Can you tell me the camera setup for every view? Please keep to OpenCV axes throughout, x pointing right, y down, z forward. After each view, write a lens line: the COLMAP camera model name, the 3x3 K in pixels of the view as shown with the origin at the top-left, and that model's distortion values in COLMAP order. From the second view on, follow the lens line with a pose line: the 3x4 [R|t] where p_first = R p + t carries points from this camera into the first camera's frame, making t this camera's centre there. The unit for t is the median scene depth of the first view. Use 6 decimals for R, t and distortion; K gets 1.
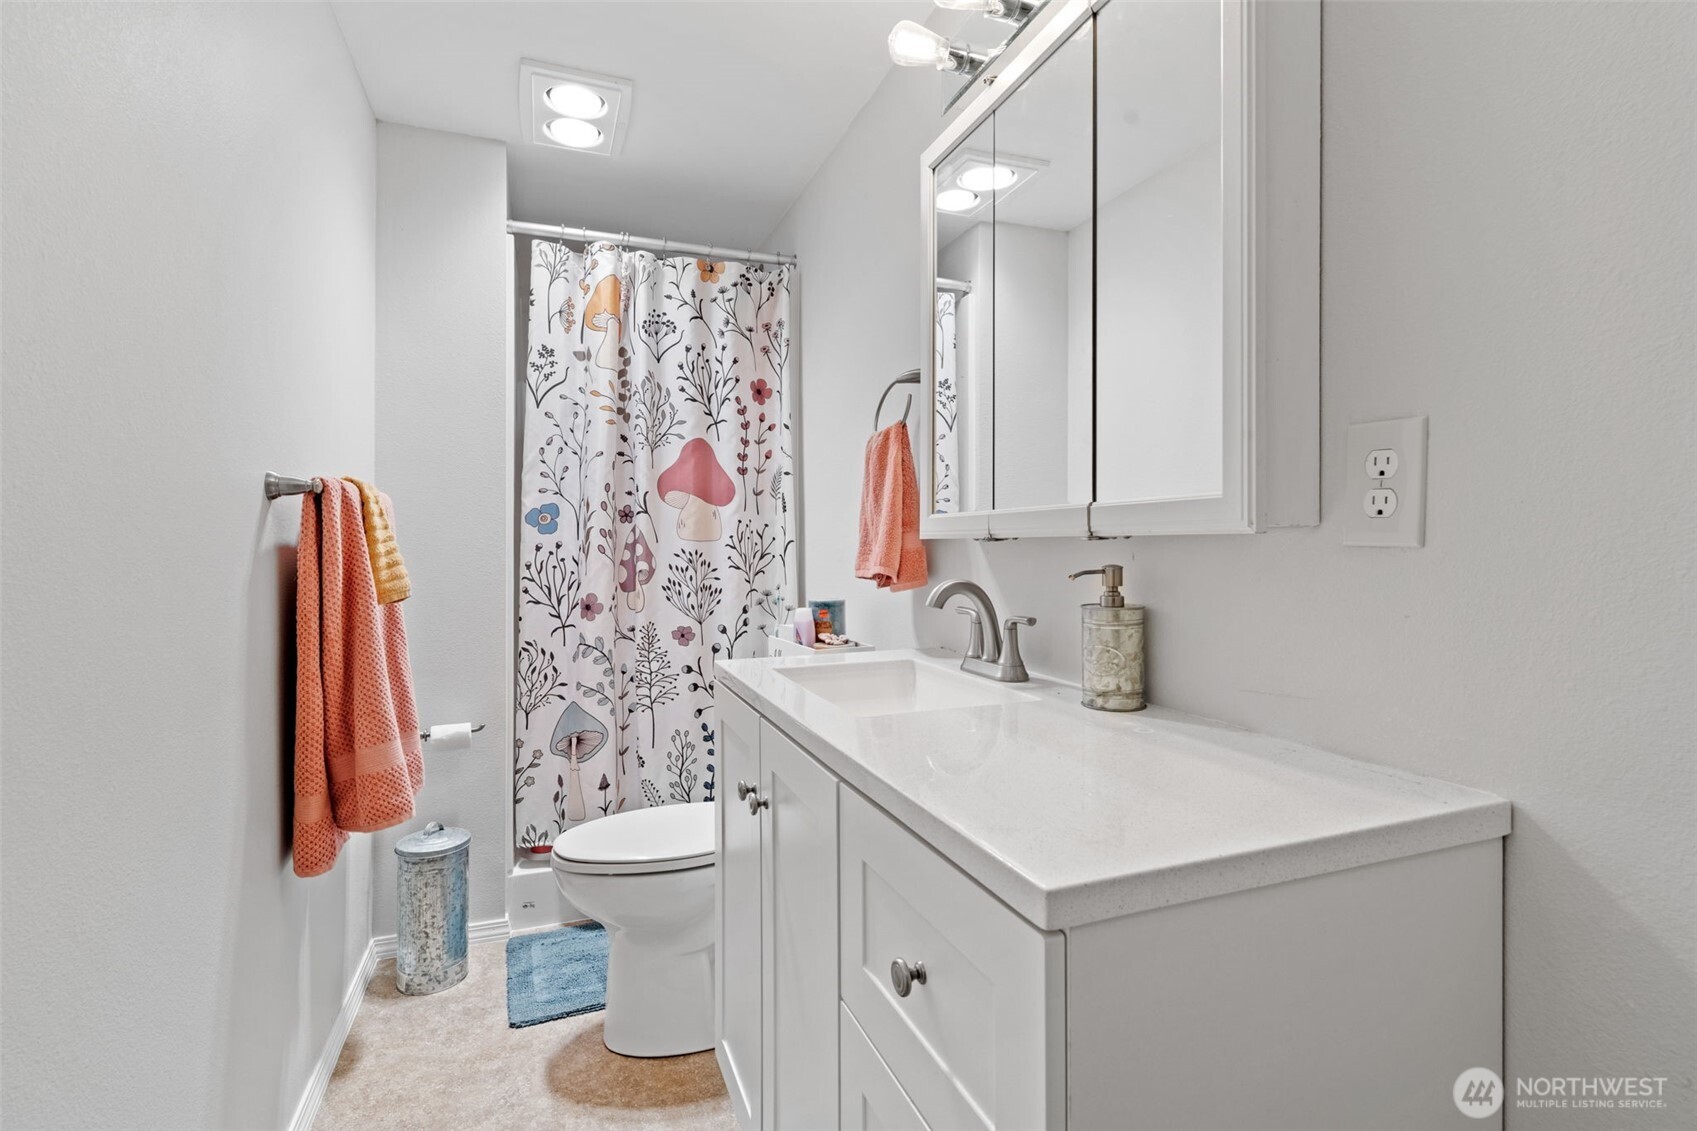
lens RADIAL K [[785.1, 0, 848.2], [0, 785.1, 558.2], [0, 0, 1]] dist [0.000448, -0.000011]
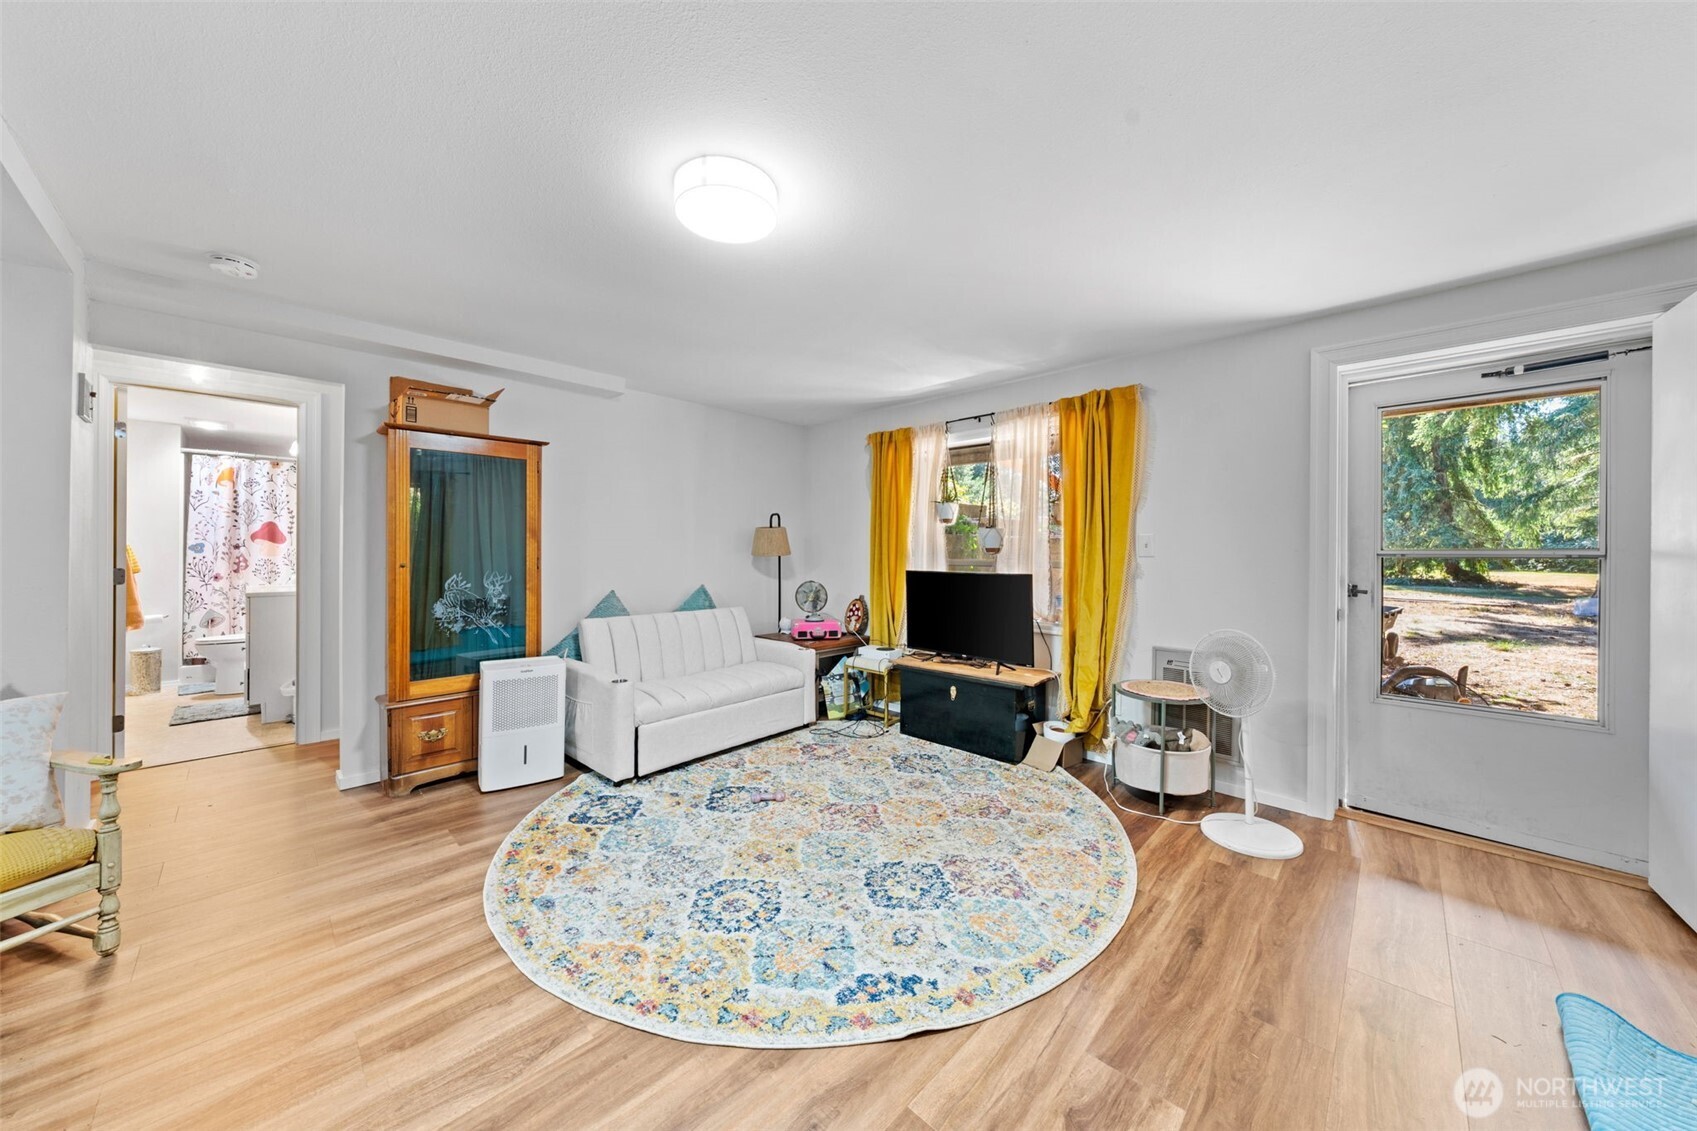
lens RADIAL K [[579.5, 0, 847.9], [0, 579.5, 561.0], [0, 0, 1]] dist [-0.000293, -0.000020]
pose [[0.905868, 0.004470, 0.423536, 0.907258], [-0.002049, 0.999979, -0.006171, 0.007216], [-0.423555, 0.004723, 0.905858, -2.012212]]
